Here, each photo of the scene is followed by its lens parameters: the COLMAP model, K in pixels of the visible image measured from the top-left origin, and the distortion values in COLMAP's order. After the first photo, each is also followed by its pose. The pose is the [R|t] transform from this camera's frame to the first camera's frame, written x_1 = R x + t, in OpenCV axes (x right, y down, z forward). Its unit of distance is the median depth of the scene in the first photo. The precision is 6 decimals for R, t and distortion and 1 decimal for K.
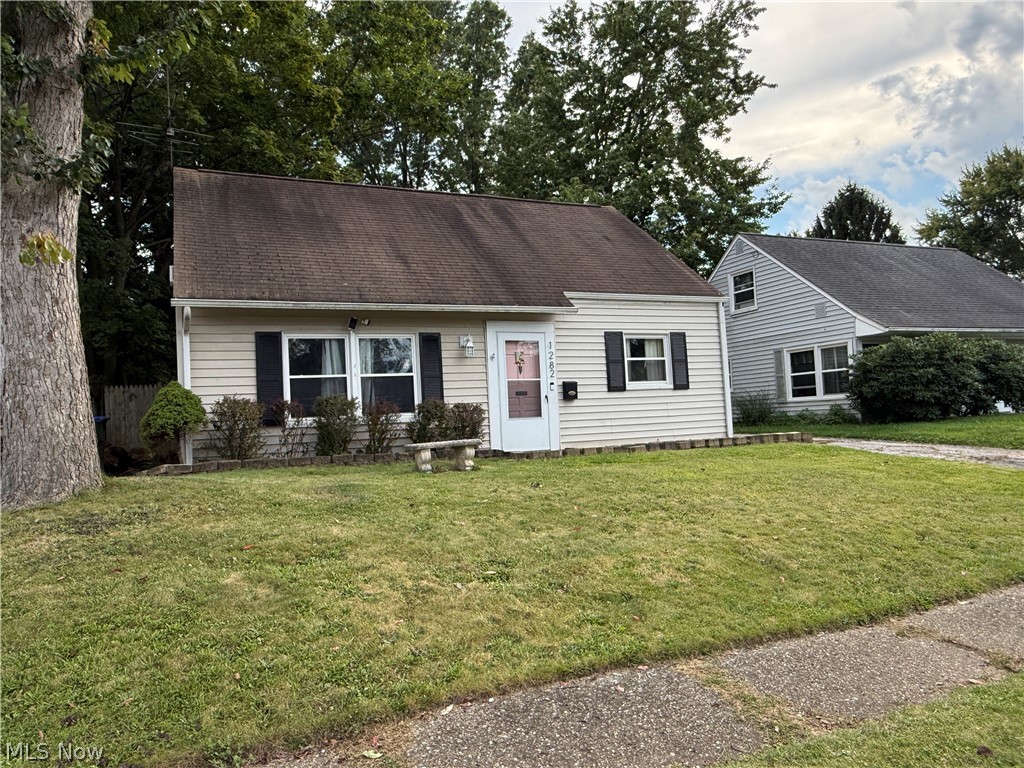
lens RADIAL K [[731.6, 0, 511.1], [0, 731.6, 382.7], [0, 0, 1]] dist [-0.004738, -0.004385]
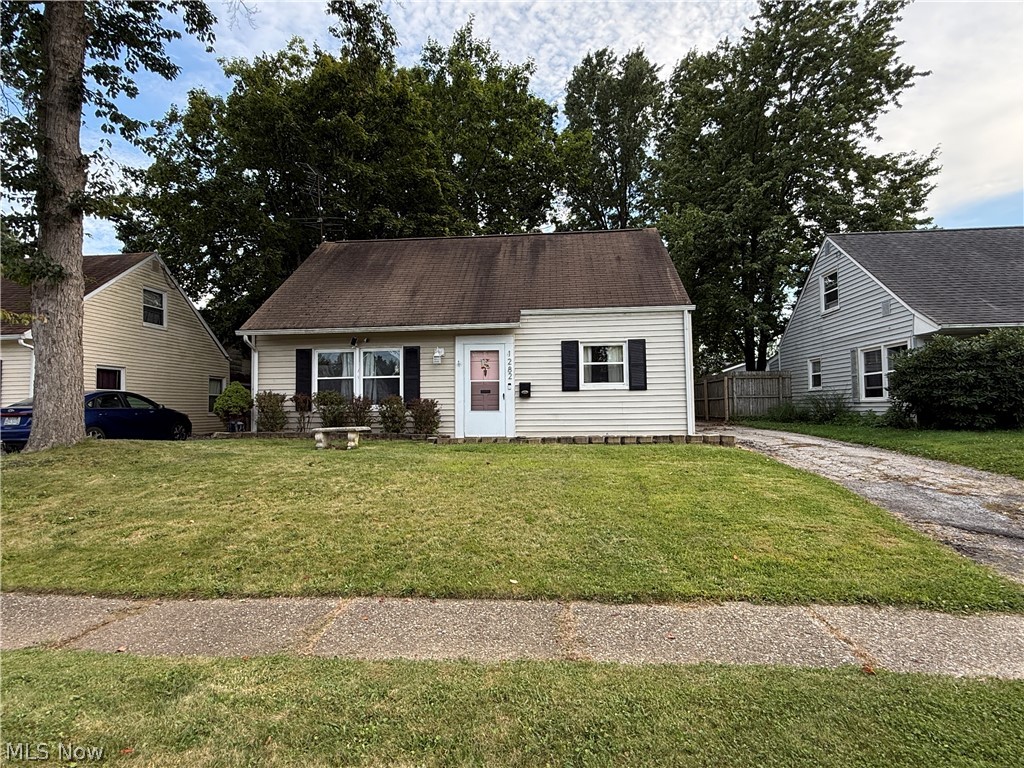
lens RADIAL K [[557.8, 0, 510.0], [0, 557.8, 378.3], [0, 0, 1]] dist [-0.001125, 0.002624]
pose [[0.869540, 0.010335, -0.493754, 0.515777], [-0.003806, 0.999892, 0.014226, -0.022034], [0.493848, -0.010491, 0.869485, 0.165145]]
